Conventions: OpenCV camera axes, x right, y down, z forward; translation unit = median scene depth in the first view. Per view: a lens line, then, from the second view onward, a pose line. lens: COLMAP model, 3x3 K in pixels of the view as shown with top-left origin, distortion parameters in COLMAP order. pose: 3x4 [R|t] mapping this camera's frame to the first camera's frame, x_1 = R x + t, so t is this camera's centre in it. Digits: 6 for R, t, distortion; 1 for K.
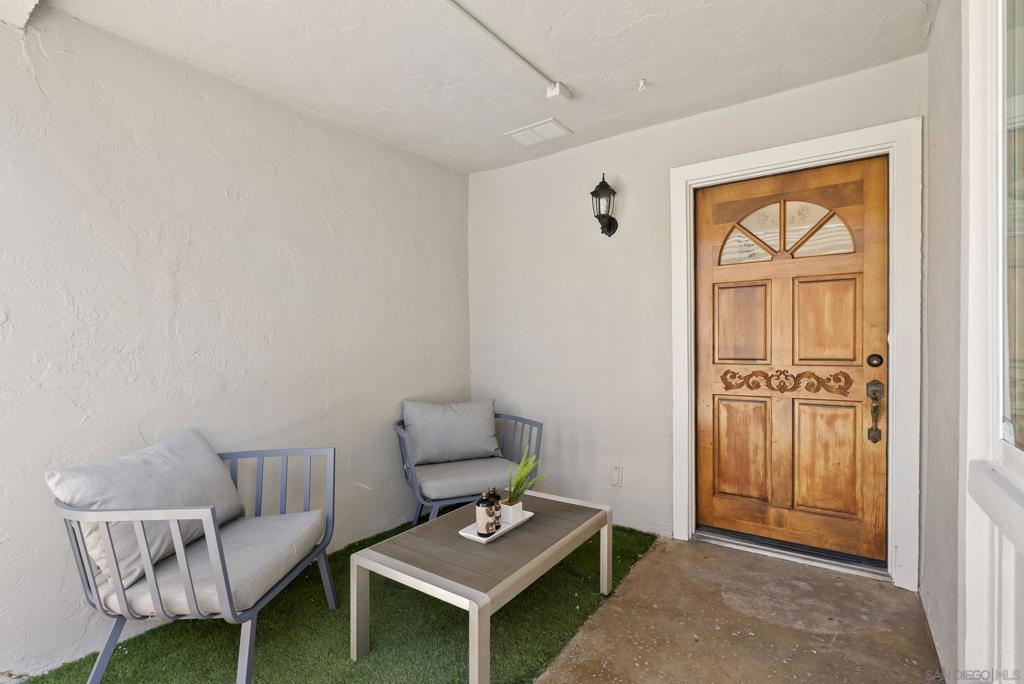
lens RADIAL K [[467.9, 0, 510.9], [0, 467.9, 350.1], [0, 0, 1]] dist [0.002568, -0.000367]
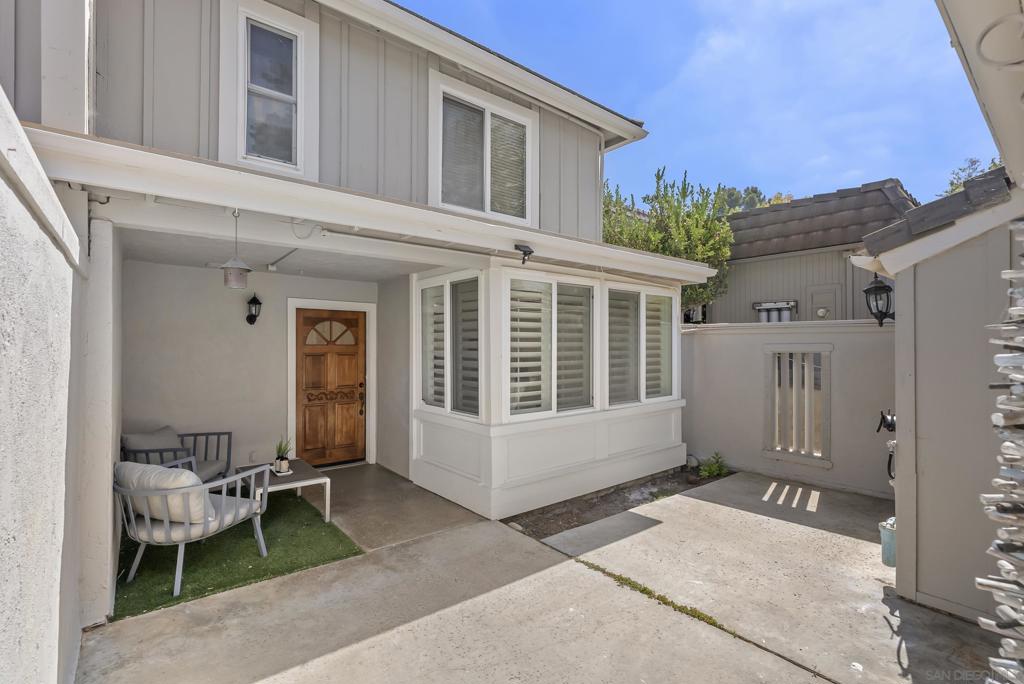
lens RADIAL K [[467.9, 0, 510.1], [0, 467.9, 346.4], [0, 0, 1]] dist [0.002568, -0.000367]
pose [[0.288890, 0.009807, 0.957312, -1.502111], [0.012615, 0.999822, -0.014050, -0.145724], [-0.957279, 0.016135, 0.288715, -0.589783]]
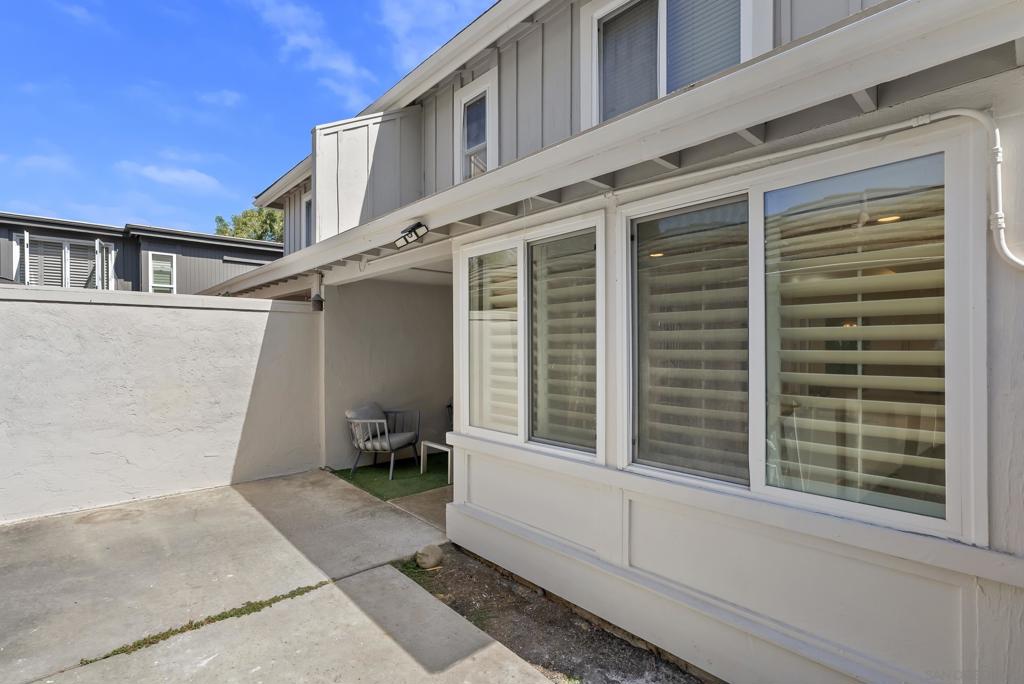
lens RADIAL K [[467.9, 0, 507.3], [0, 467.9, 347.2], [0, 0, 1]] dist [0.002568, -0.000367]
pose [[0.973413, 0.009361, -0.228866, 0.720979], [-0.013732, 0.999752, -0.017513, -0.132716], [0.228645, 0.020191, 0.973300, -1.505858]]
